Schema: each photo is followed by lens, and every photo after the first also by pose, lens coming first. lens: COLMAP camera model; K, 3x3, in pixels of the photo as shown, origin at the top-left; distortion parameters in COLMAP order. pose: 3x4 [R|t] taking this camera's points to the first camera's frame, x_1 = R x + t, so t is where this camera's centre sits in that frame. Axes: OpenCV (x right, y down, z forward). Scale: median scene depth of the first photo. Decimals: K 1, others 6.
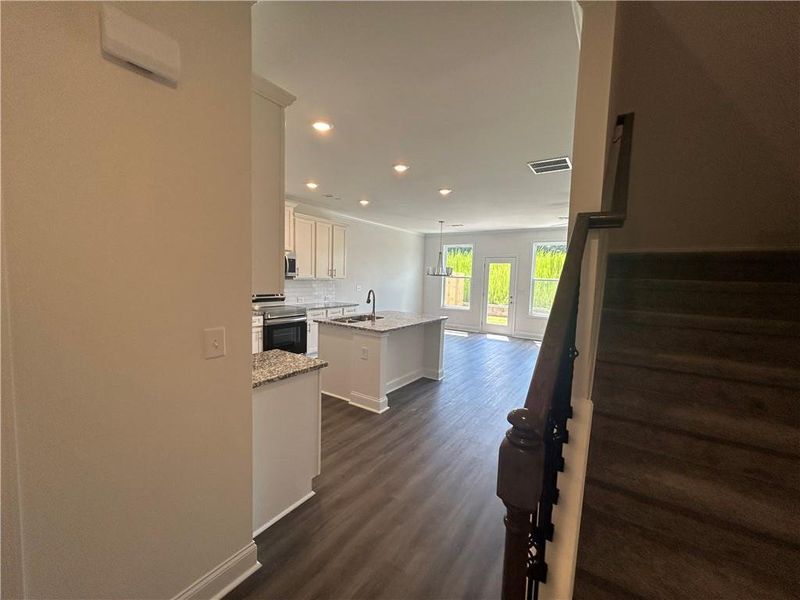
lens RADIAL K [[324.6, 0, 400.0], [0, 324.6, 300.0], [0, 0, 1]] dist [0.000398, 0.000159]
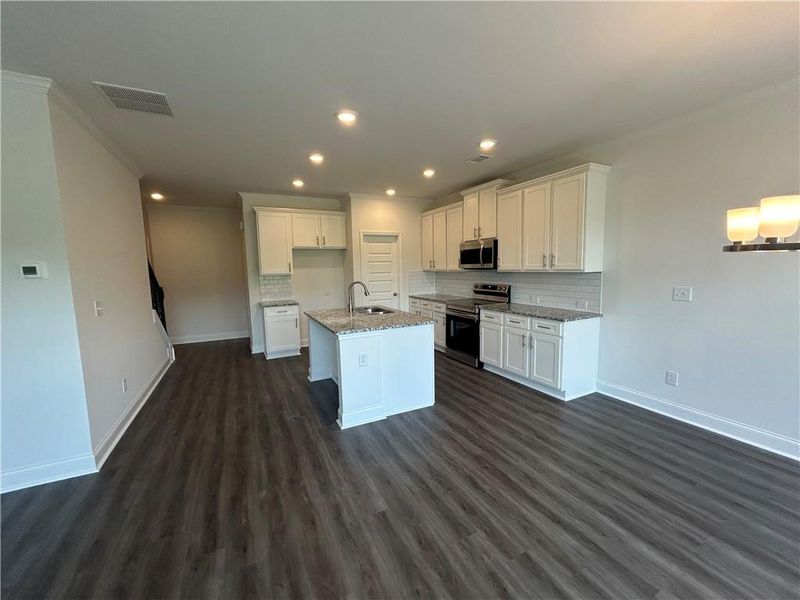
lens RADIAL K [[324.6, 0, 400.0], [0, 324.6, 300.0], [0, 0, 1]] dist [0.000398, 0.000159]
pose [[-0.492630, 0.070293, -0.867395, 0.530322], [-0.062174, 0.991342, 0.115649, -0.073204], [0.868015, 0.110902, -0.483995, 1.208927]]
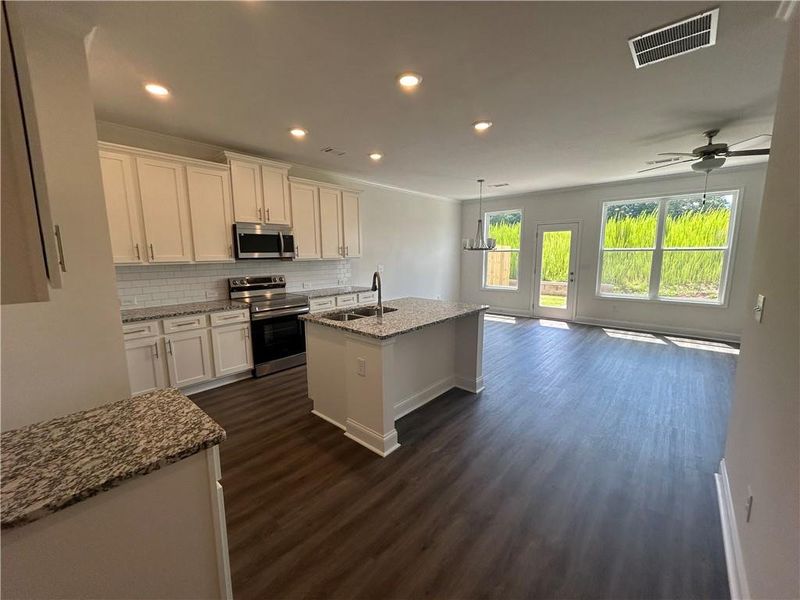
lens RADIAL K [[324.6, 0, 400.0], [0, 324.6, 300.0], [0, 0, 1]] dist [0.000398, 0.000159]
pose [[0.991111, -0.019803, -0.131553, 0.041501], [0.028654, 0.997426, 0.065731, -0.011860], [0.129913, -0.068916, 0.989128, 0.229663]]
